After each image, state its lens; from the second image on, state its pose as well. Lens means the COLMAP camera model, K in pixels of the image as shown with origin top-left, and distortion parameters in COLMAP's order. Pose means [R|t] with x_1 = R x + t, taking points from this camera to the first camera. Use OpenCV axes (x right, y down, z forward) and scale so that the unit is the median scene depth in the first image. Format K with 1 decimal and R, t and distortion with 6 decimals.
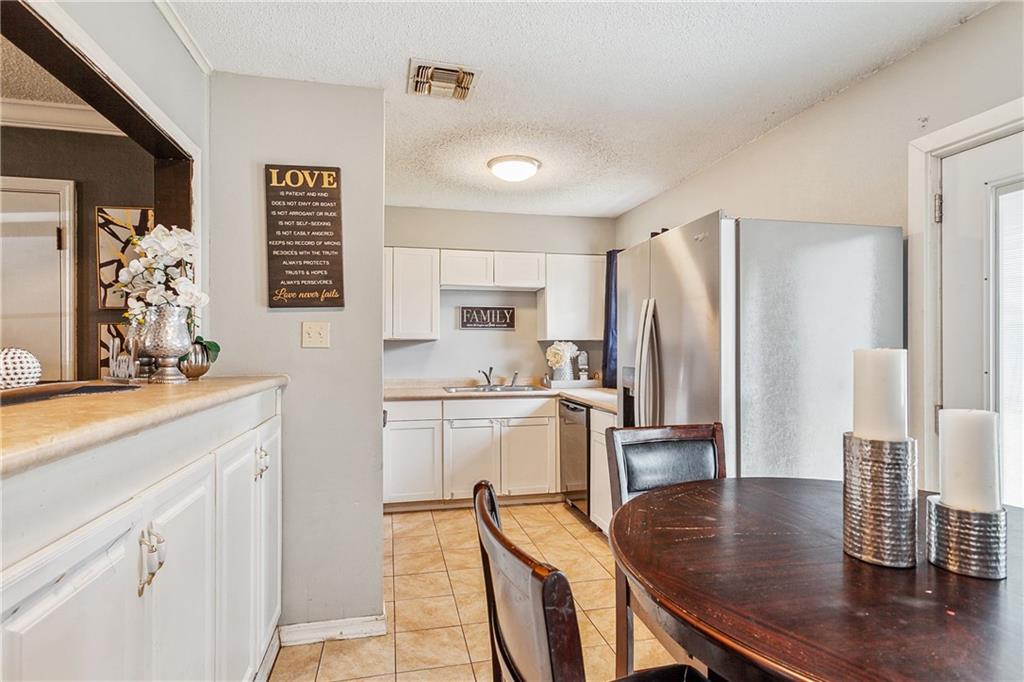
lens RADIAL K [[506.1, 0, 512.0], [0, 506.1, 341.0], [0, 0, 1]] dist [0.030925, 0.000127]
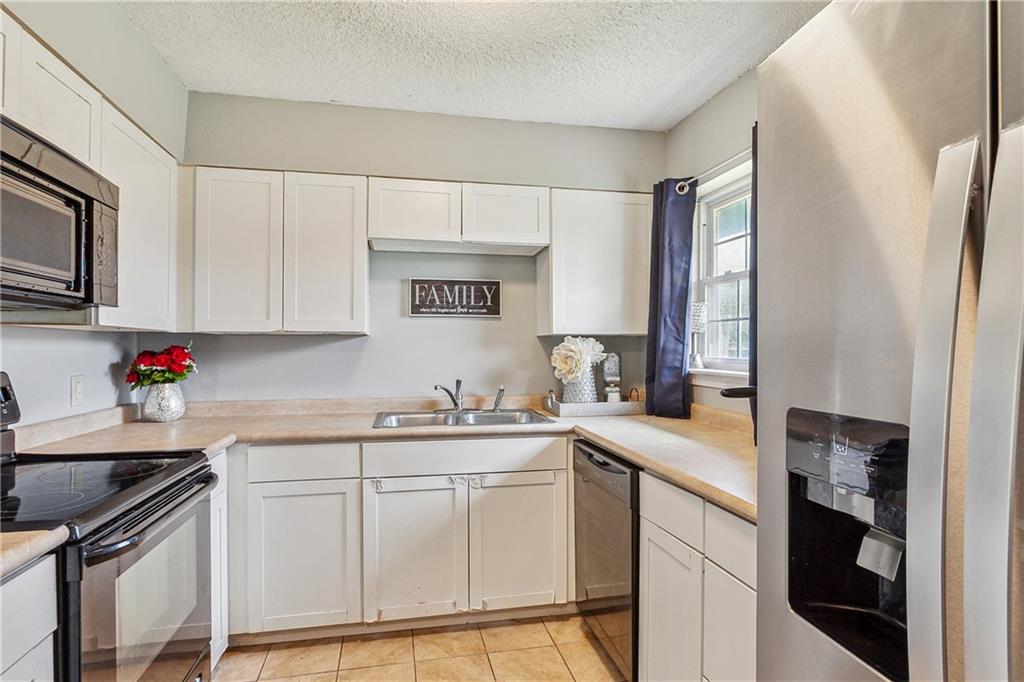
lens RADIAL K [[551.3, 0, 512.0], [0, 551.3, 341.0], [0, 0, 1]] dist [0.000250, 0.000032]
pose [[0.999960, 0.001875, -0.008739, 0.027084], [-0.001855, 0.999996, 0.002344, 0.004434], [0.008744, -0.002328, 0.999959, 0.352121]]
